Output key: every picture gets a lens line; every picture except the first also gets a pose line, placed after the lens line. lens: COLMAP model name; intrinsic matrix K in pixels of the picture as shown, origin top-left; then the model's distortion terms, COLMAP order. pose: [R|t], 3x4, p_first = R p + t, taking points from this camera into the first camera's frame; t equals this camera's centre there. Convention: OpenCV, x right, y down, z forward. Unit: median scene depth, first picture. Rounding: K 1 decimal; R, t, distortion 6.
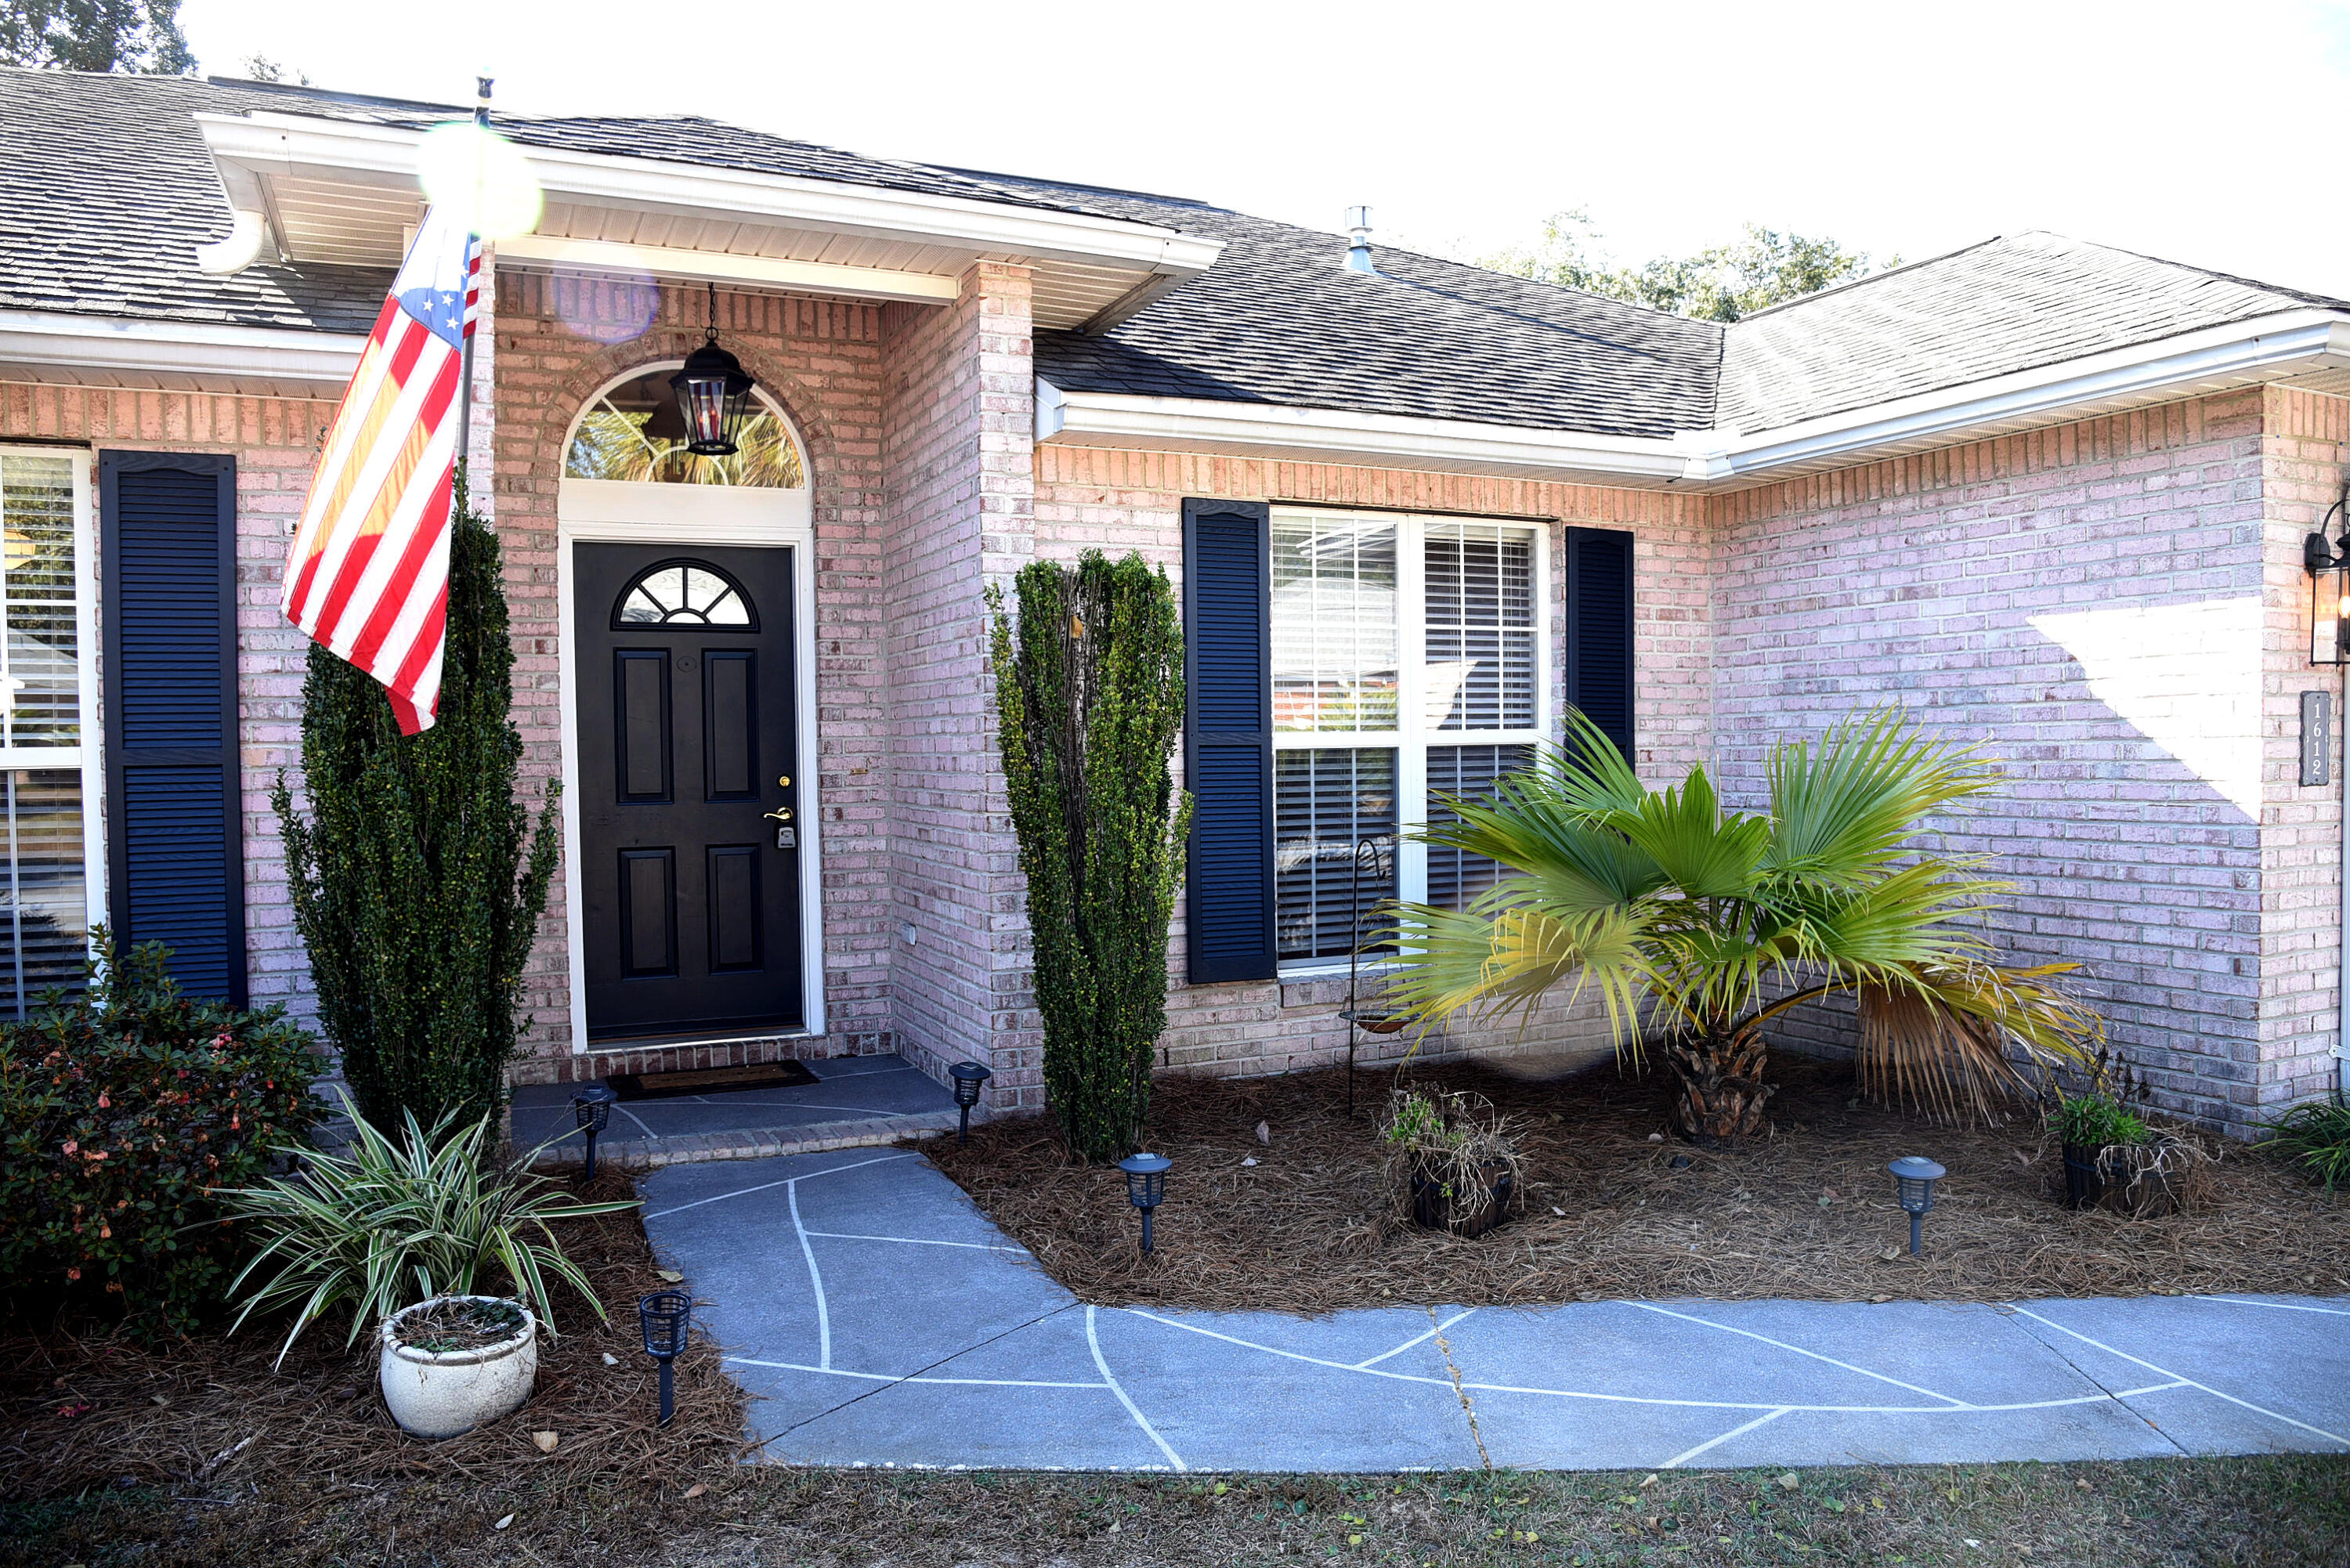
lens RADIAL K [[1590.0, 0, 1167.0], [0, 1590.0, 784.9], [0, 0, 1]] dist [-0.113300, 0.055164]
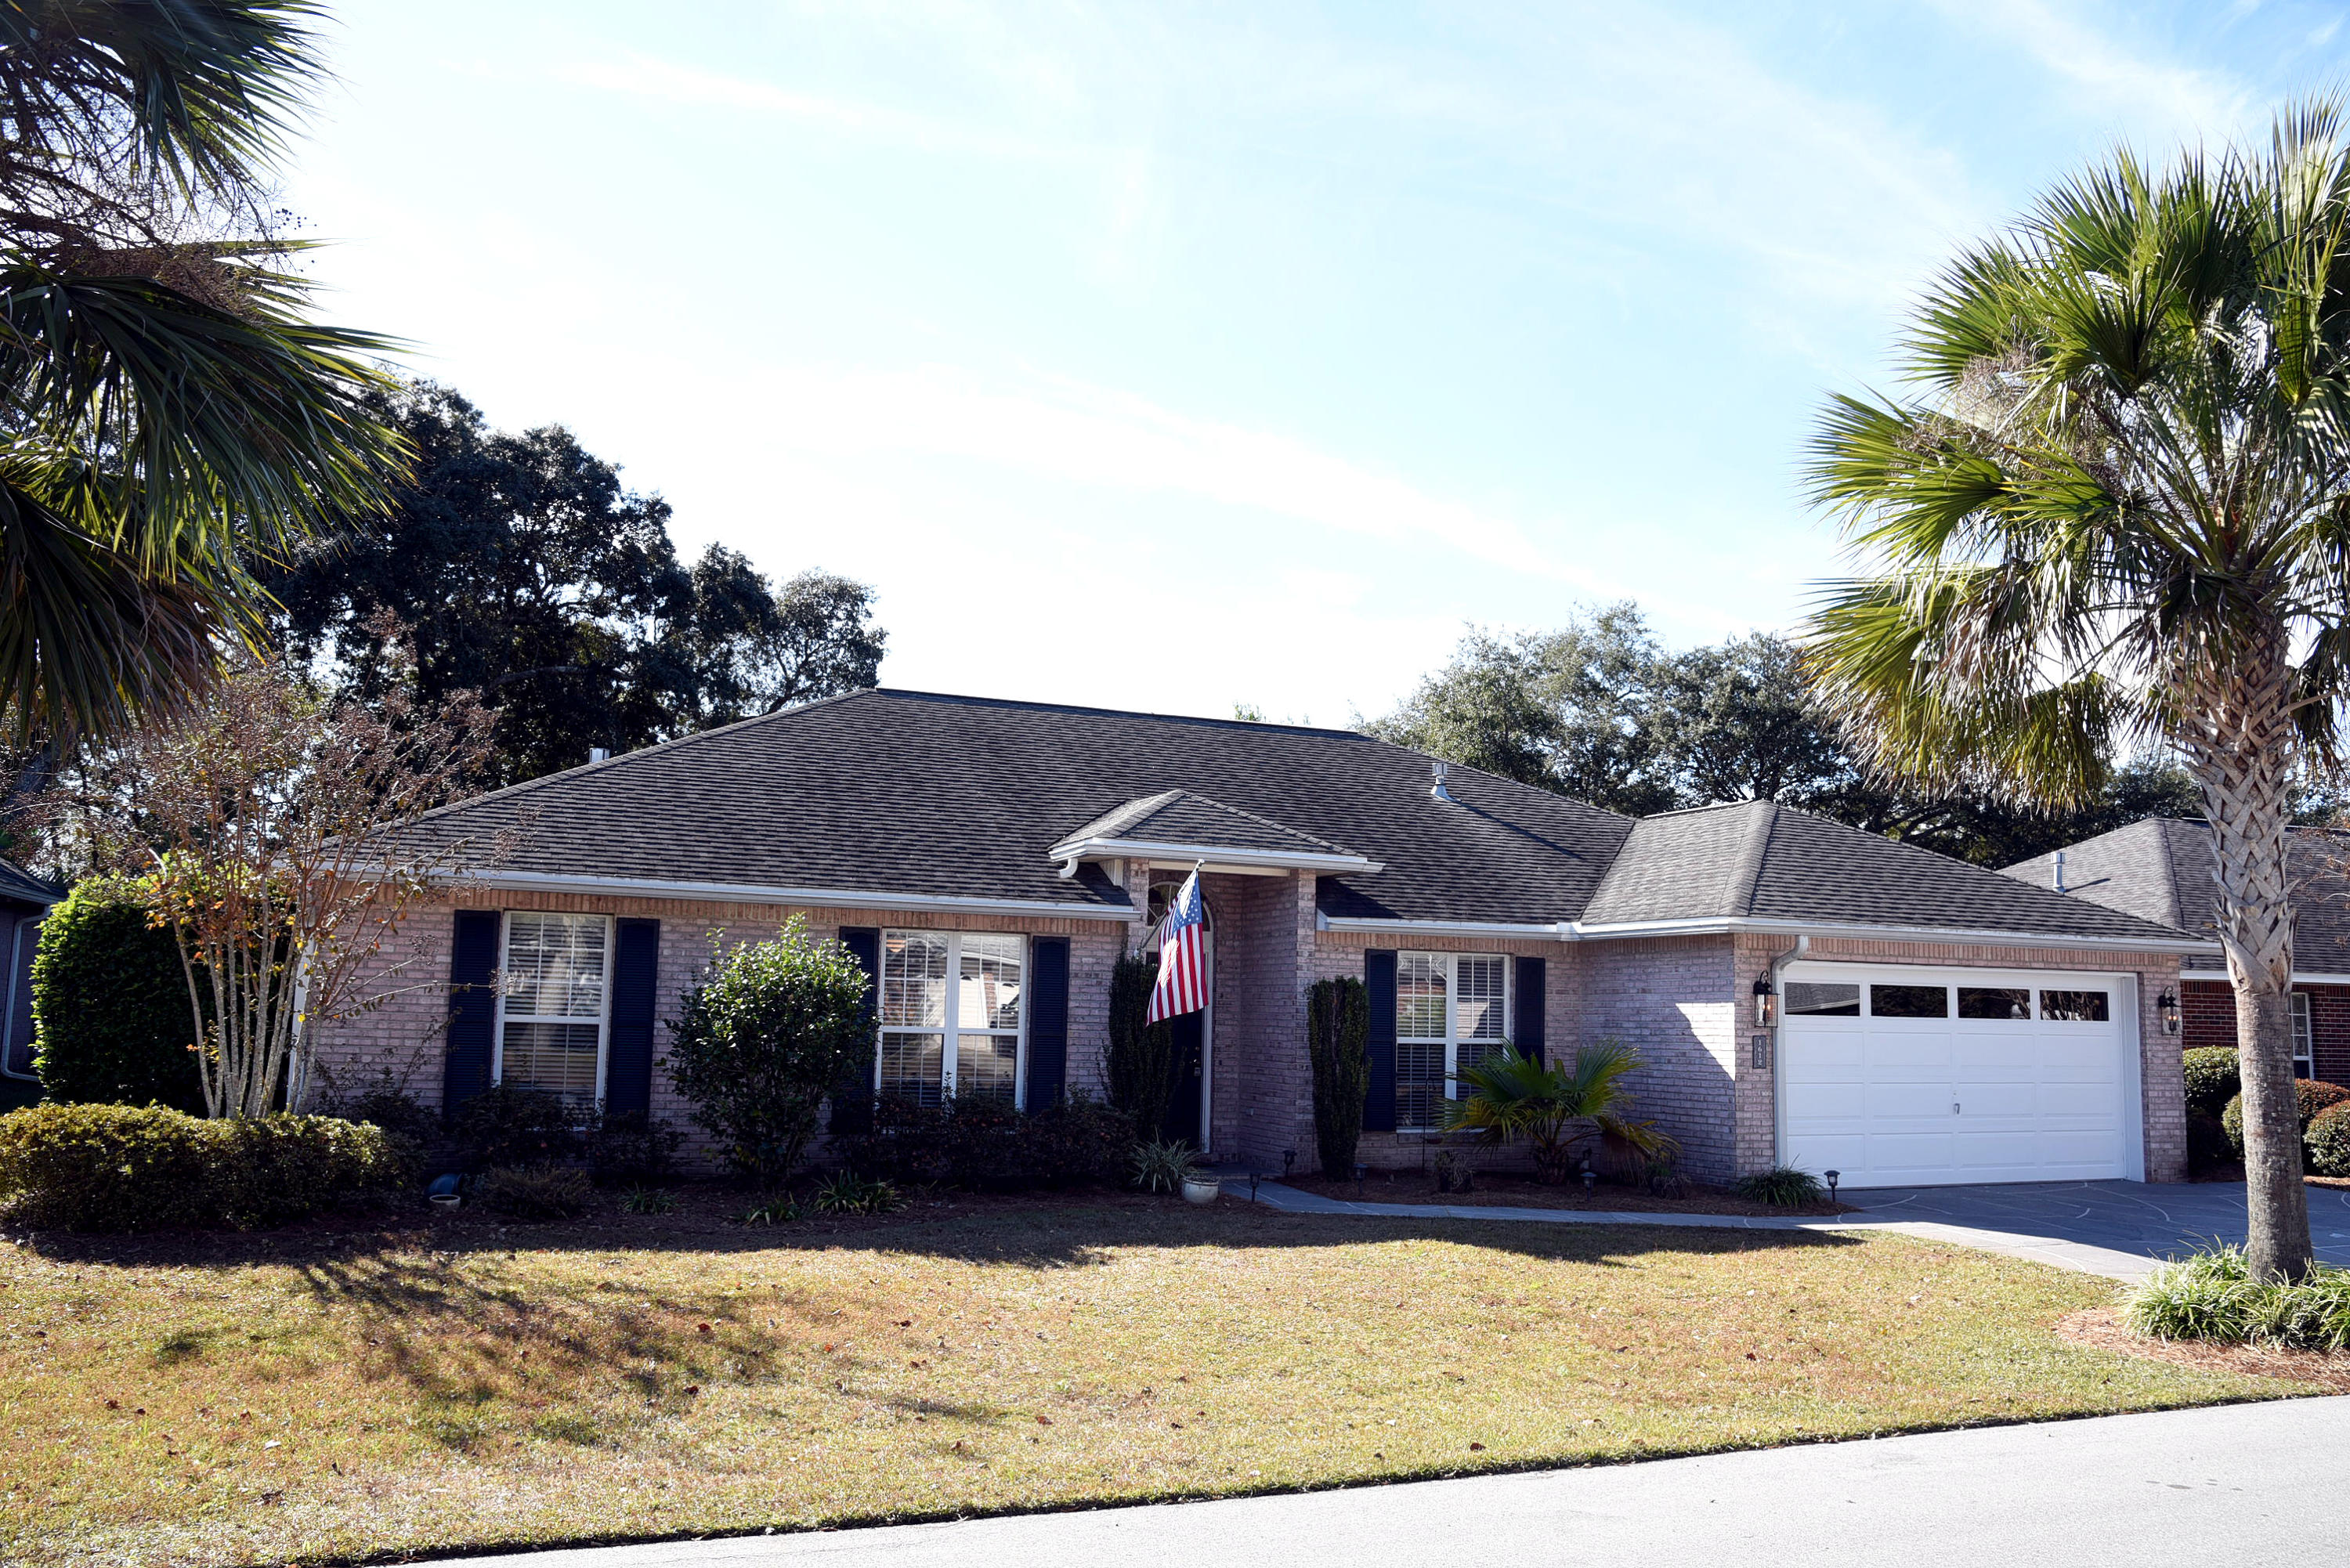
lens RADIAL K [[1590.0, 0, 1166.1], [0, 1590.0, 776.7], [0, 0, 1]] dist [-0.113300, 0.055164]
pose [[0.997466, 0.030072, -0.064479, -0.161486], [-0.040940, 0.983807, -0.174494, 0.015577], [0.058187, 0.176691, 0.982545, -1.708827]]
